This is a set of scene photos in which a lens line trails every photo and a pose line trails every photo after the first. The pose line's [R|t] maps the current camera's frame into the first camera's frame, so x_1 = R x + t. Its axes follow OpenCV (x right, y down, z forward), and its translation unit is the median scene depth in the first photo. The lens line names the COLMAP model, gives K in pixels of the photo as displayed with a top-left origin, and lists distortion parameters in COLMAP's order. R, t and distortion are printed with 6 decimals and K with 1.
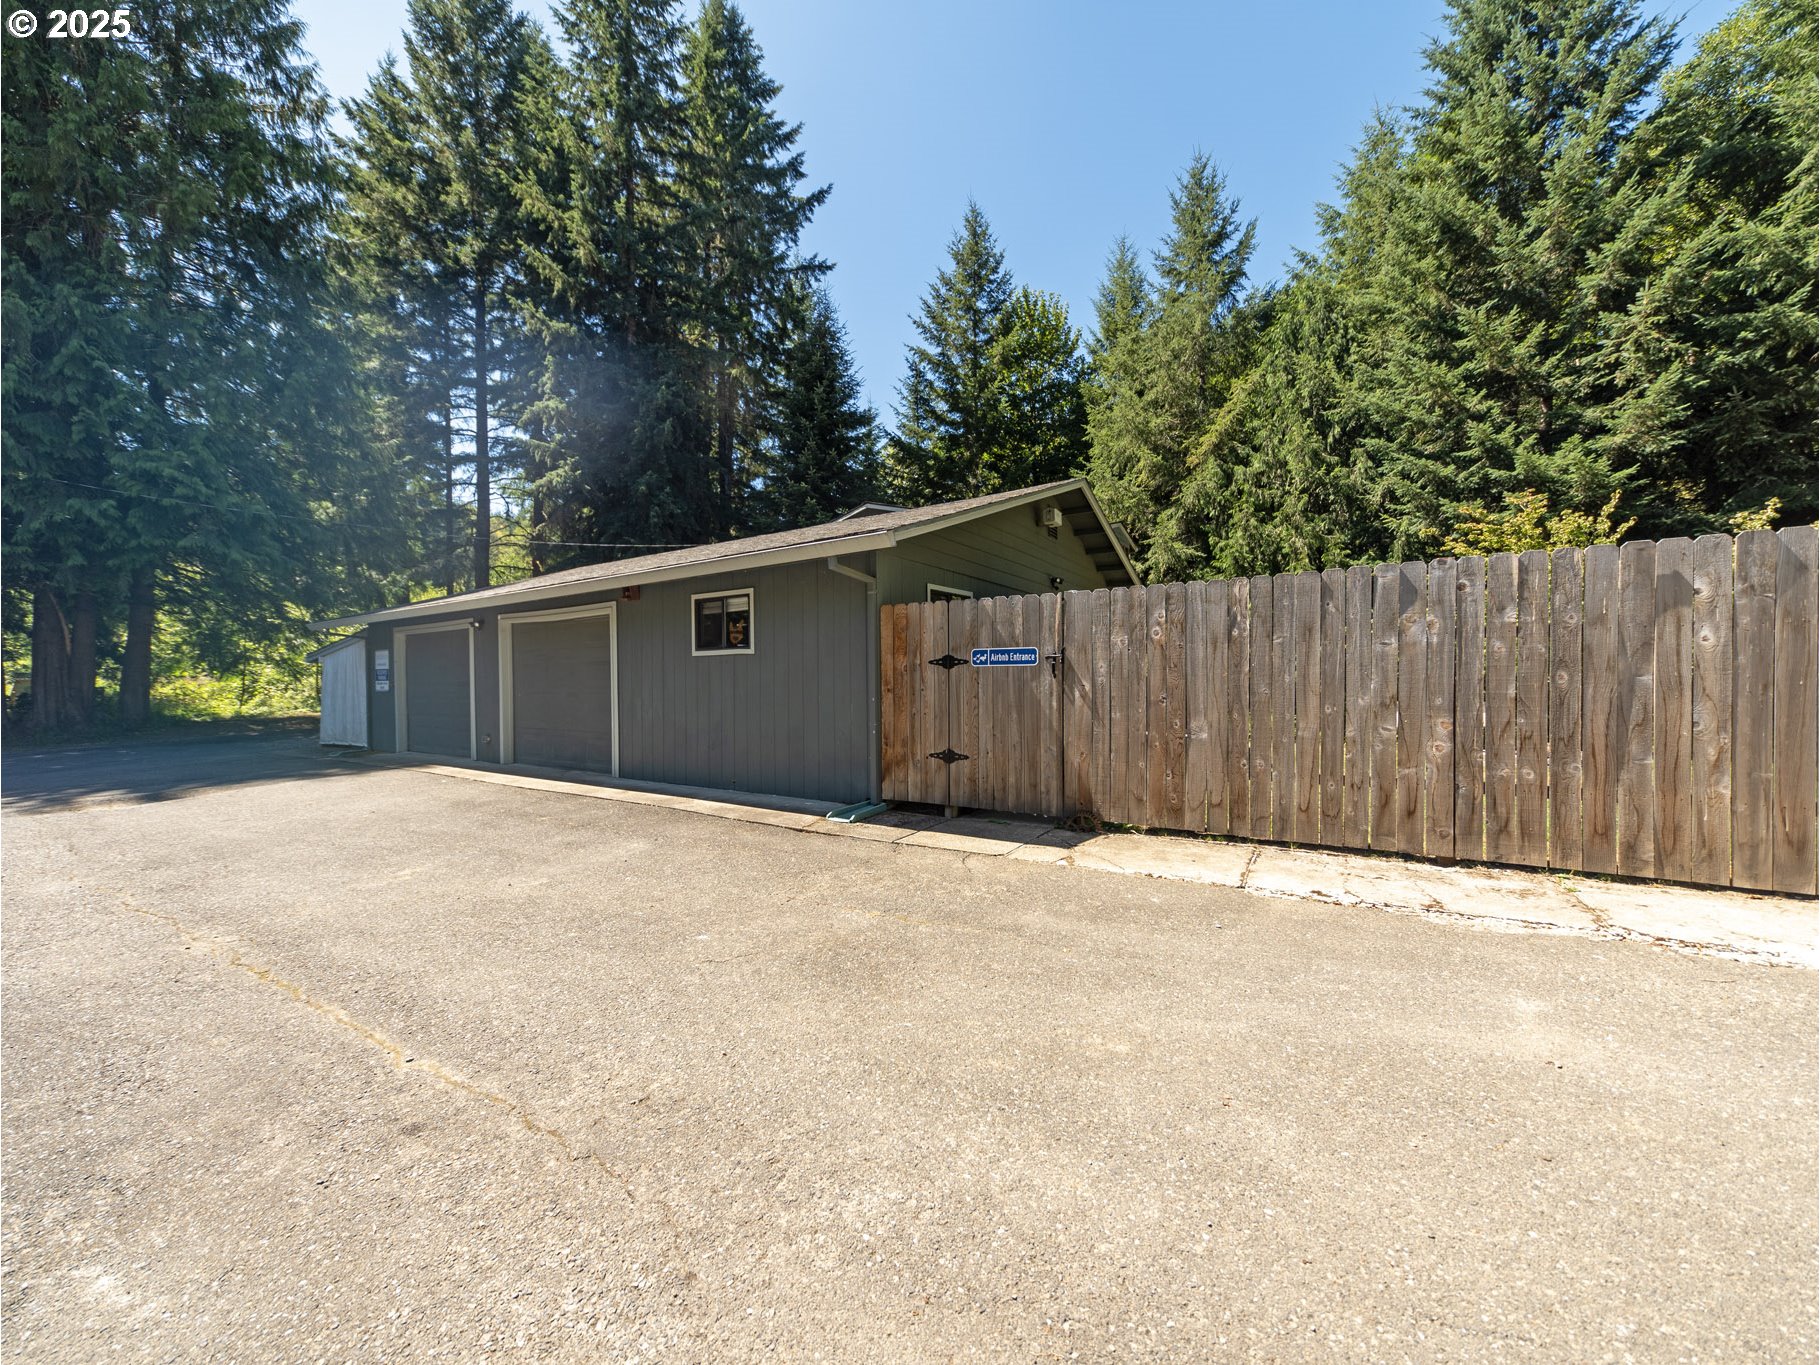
lens RADIAL K [[664.0, 0, 914.3], [0, 664.0, 692.7], [0, 0, 1]] dist [-0.000310, 0.000099]
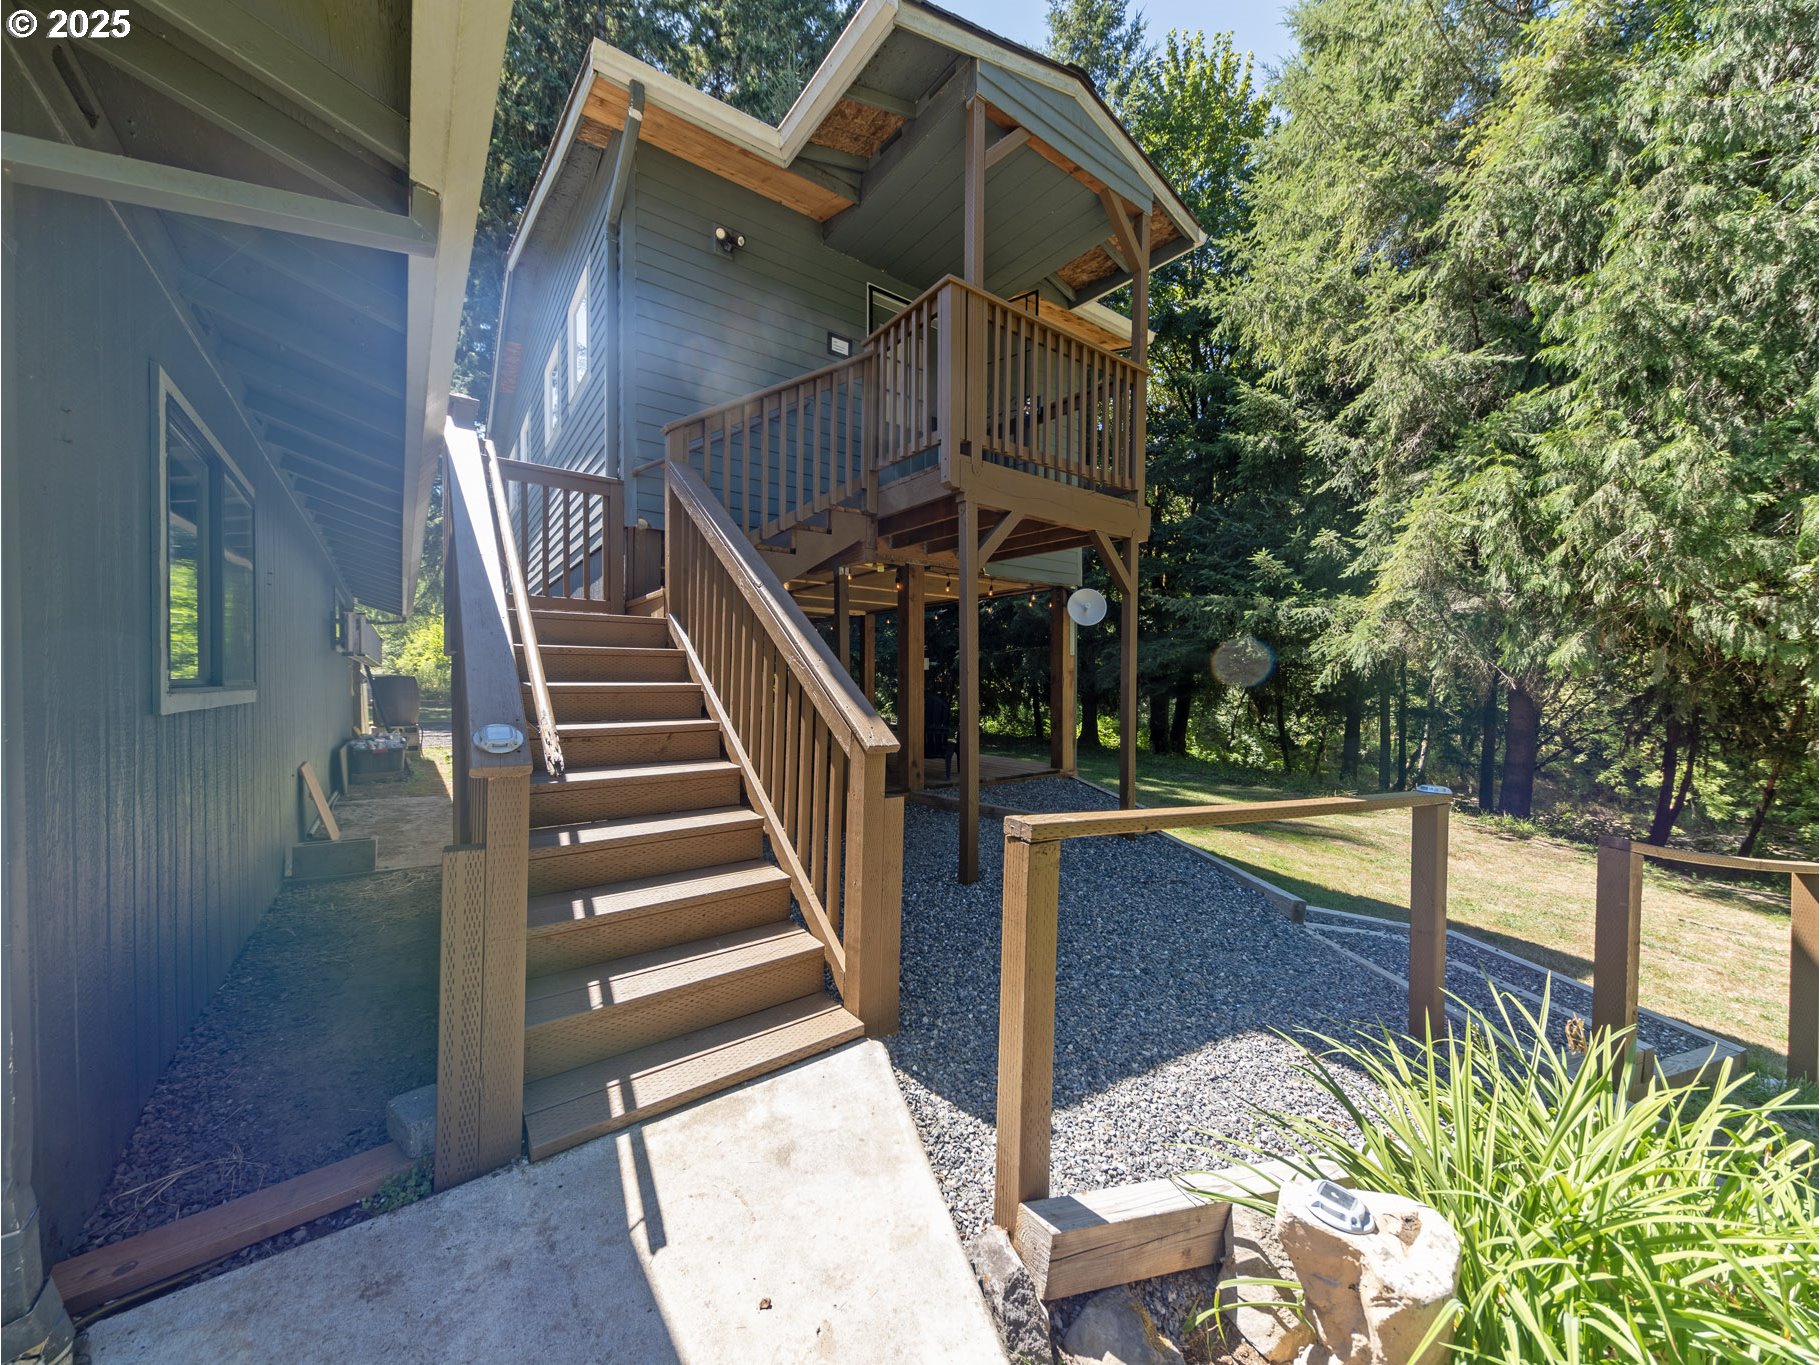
lens RADIAL K [[664.0, 0, 913.3], [0, 664.0, 683.5], [0, 0, 1]] dist [0.005353, -0.000802]
pose [[0.939673, 0.012533, -0.341843, 0.271141], [-0.013609, 0.999907, -0.000751, -0.014437], [0.341802, 0.005358, 0.939757, 0.575908]]
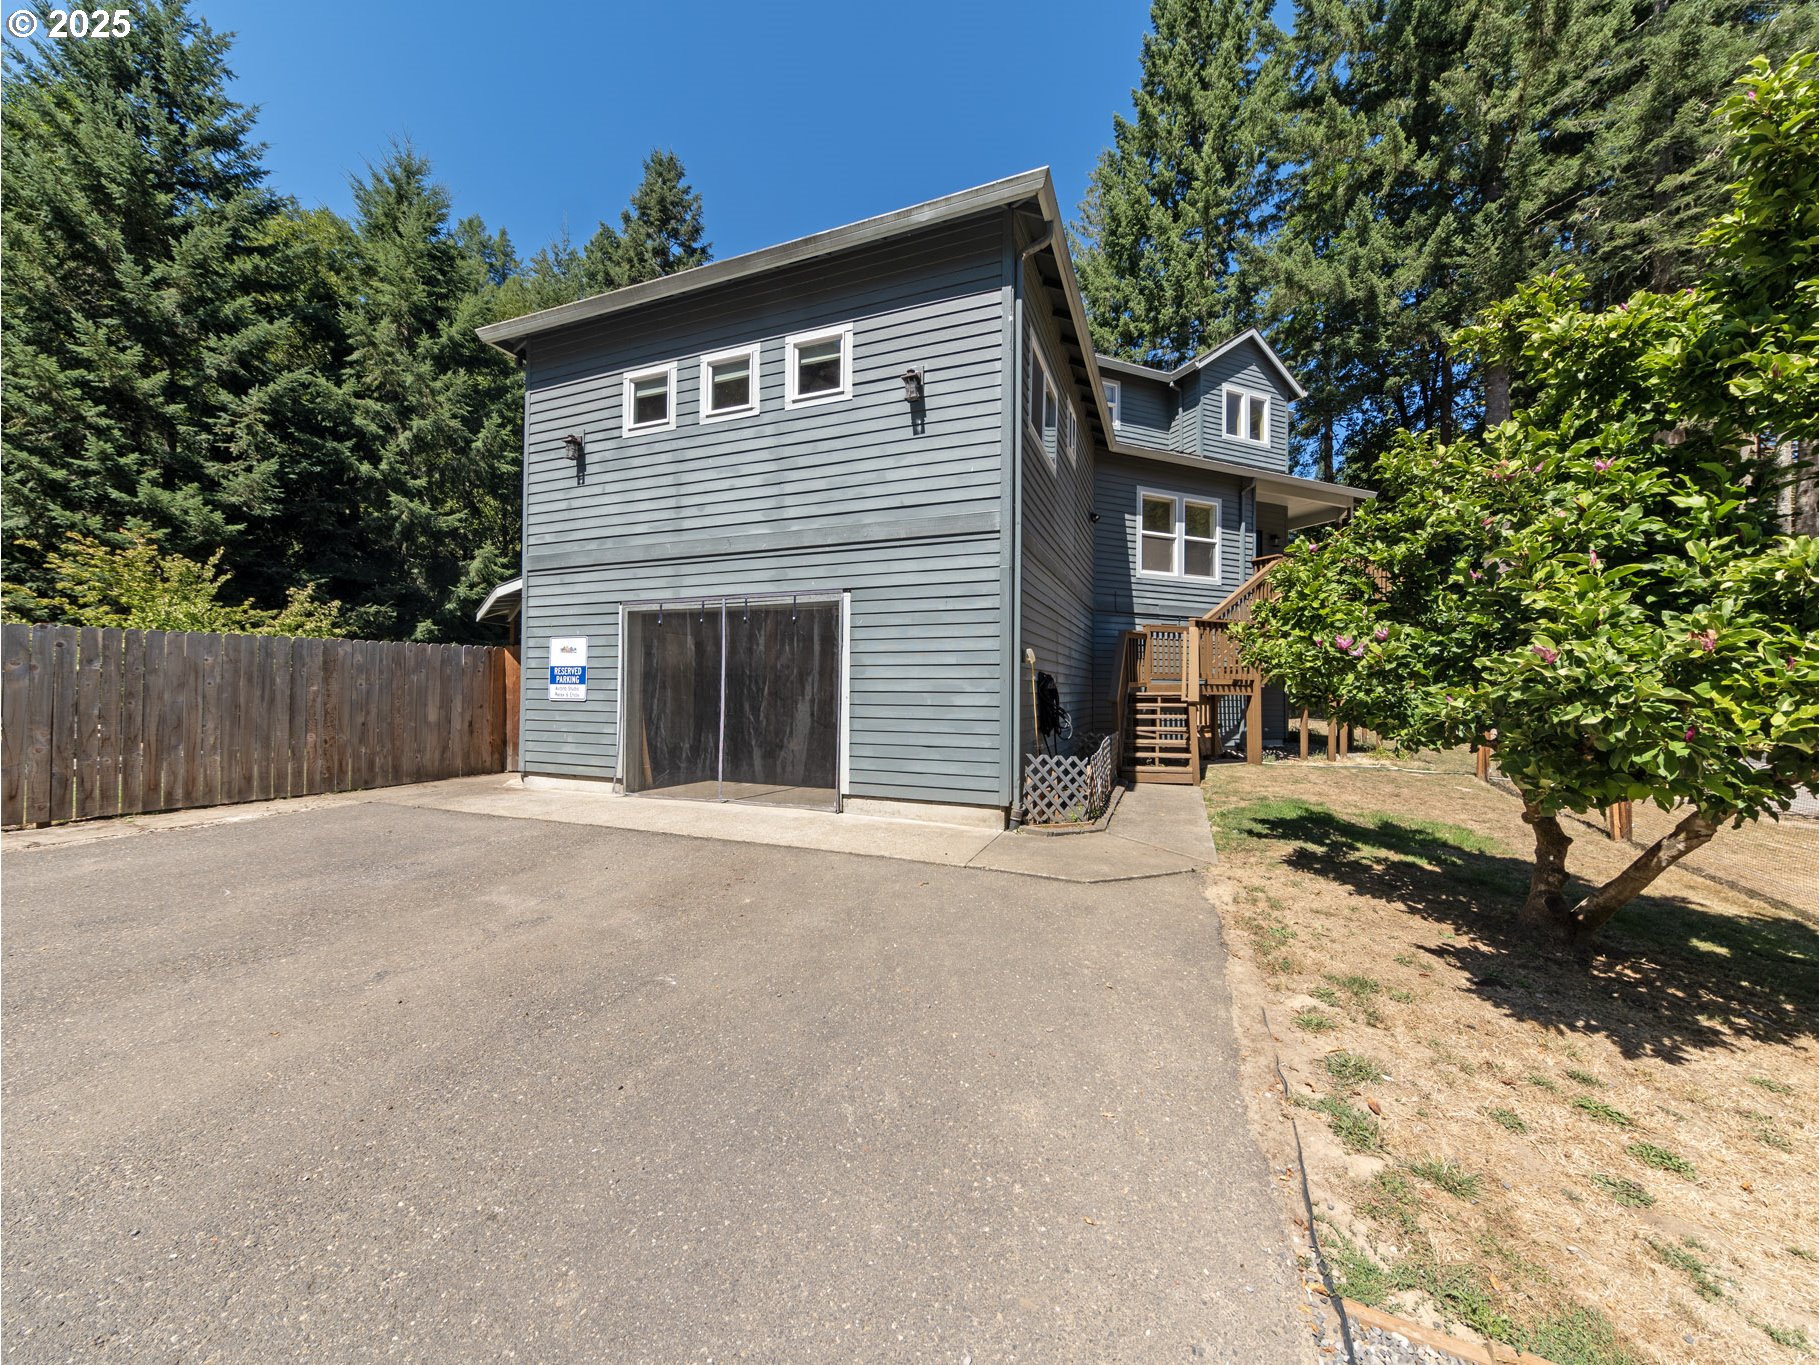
lens RADIAL K [[664.0, 0, 910.3], [0, 664.0, 676.4], [0, 0, 1]] dist [0.005353, -0.000802]
pose [[-0.011084, 0.019233, 0.999754, -0.142739], [0.008764, 0.999778, -0.019136, -0.007570], [-0.999900, 0.008549, -0.011250, -0.182840]]
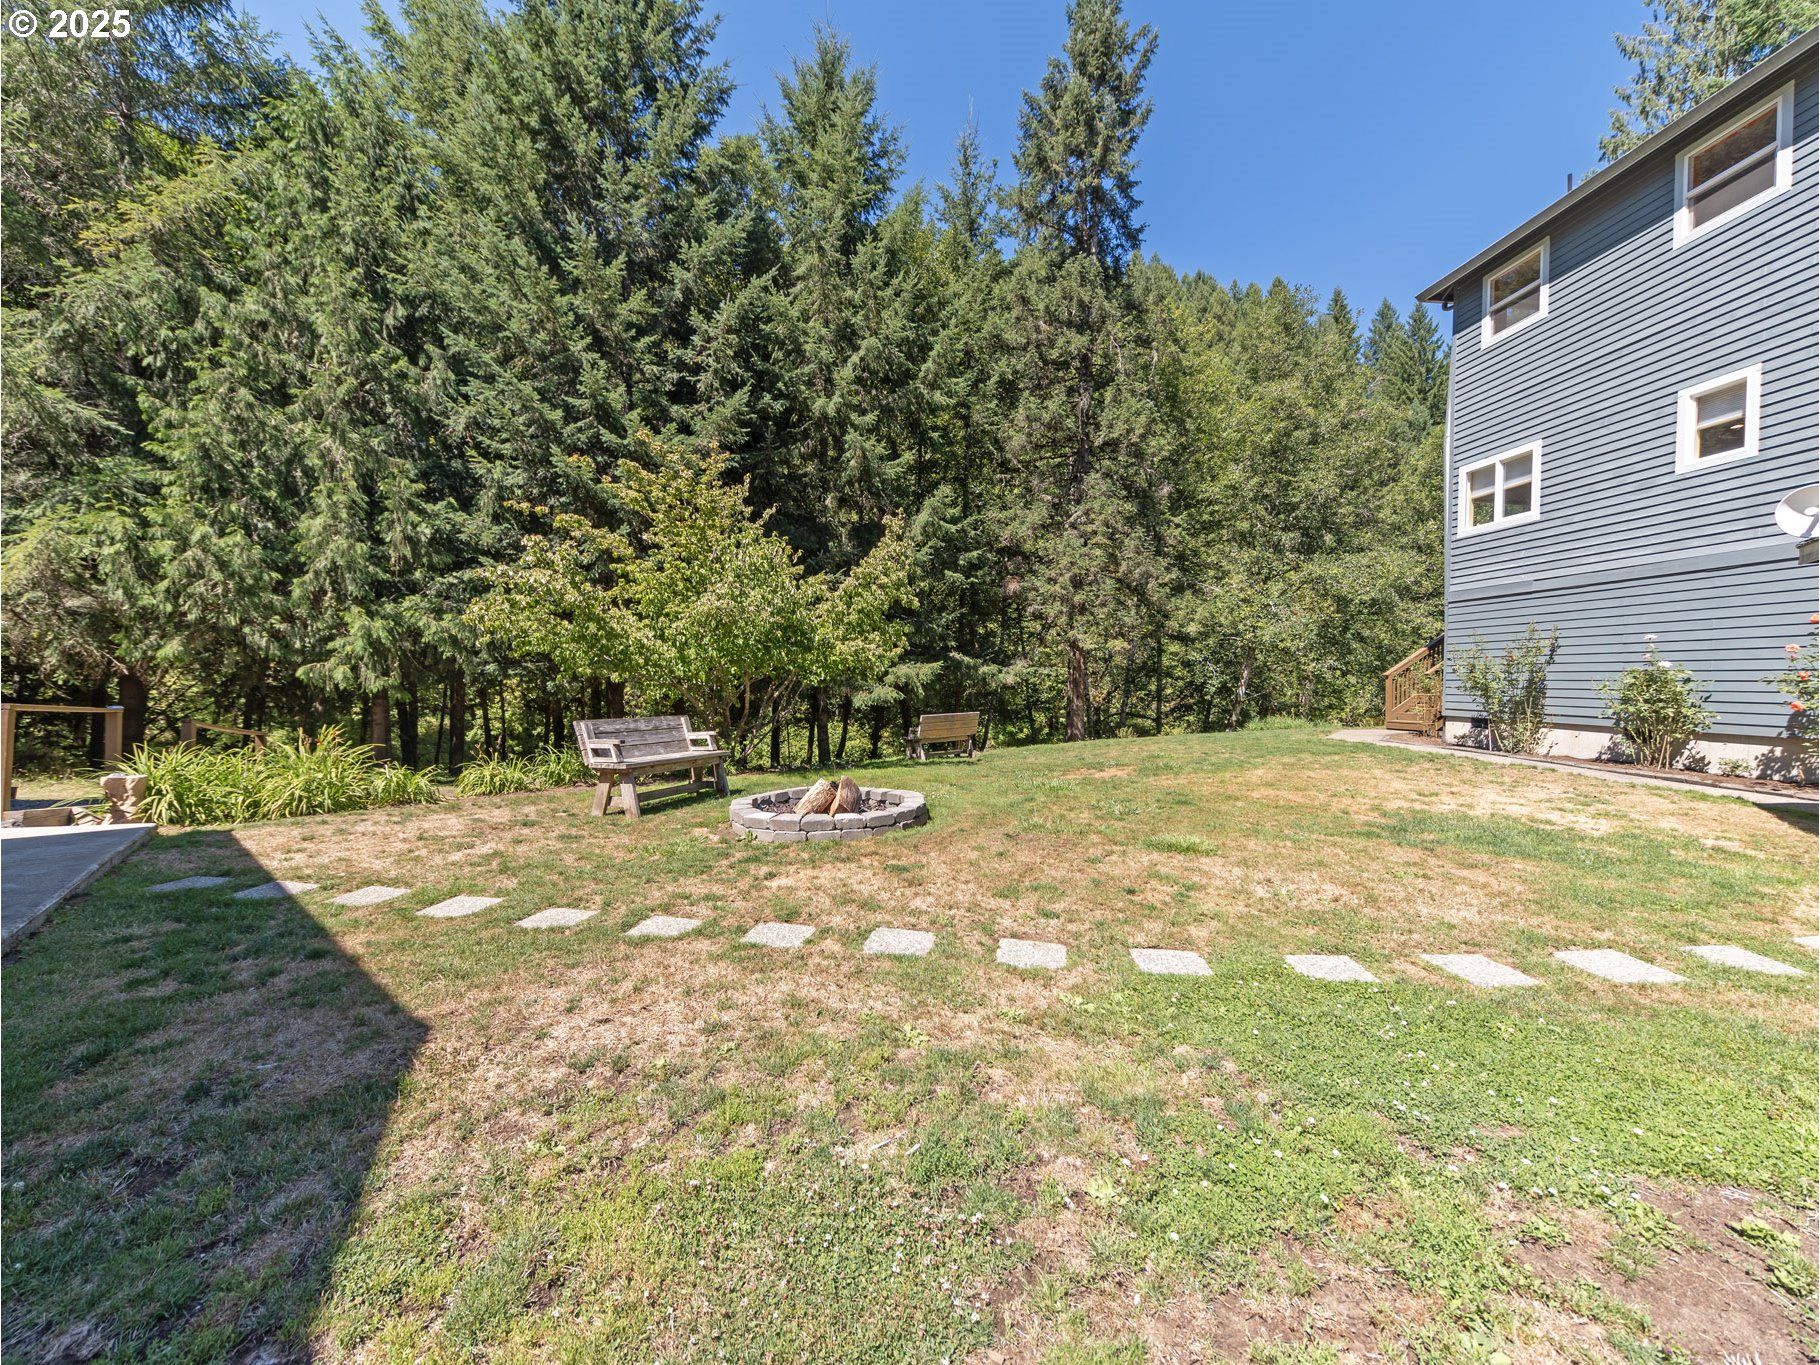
lens RADIAL K [[664.0, 0, 909.4], [0, 664.0, 686.1], [0, 0, 1]] dist [0.005353, -0.000802]
pose [[0.305187, 0.000980, 0.952292, 0.138539], [-0.006039, 0.999981, 0.000907, -0.010059], [-0.952273, -0.006027, 0.305188, 0.279528]]
